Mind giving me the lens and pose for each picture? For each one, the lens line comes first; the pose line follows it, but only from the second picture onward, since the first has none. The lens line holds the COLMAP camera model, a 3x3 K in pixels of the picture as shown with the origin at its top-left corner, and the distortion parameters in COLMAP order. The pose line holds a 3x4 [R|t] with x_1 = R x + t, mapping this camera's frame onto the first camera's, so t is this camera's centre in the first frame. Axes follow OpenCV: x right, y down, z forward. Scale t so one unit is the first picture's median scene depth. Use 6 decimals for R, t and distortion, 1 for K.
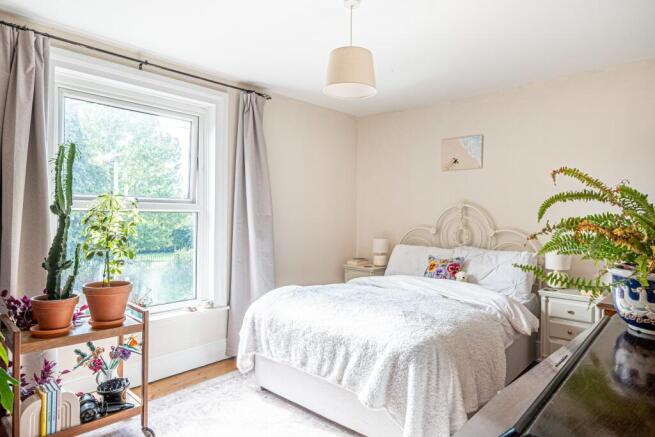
lens RADIAL K [[401.1, 0, 321.7], [0, 401.1, 216.2], [0, 0, 1]] dist [0.009673, 0.002060]
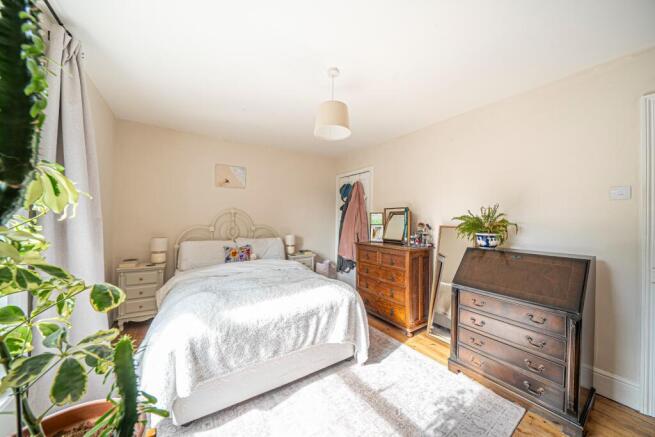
lens RADIAL K [[224.3, 0, 328.2], [0, 224.3, 218.6], [0, 0, 1]] dist [-0.015317, -0.000070]
pose [[0.241110, -0.004119, 0.970489, -0.710201], [-0.005055, 0.999972, 0.005500, -0.009963], [-0.970485, -0.006232, 0.241082, 0.823849]]
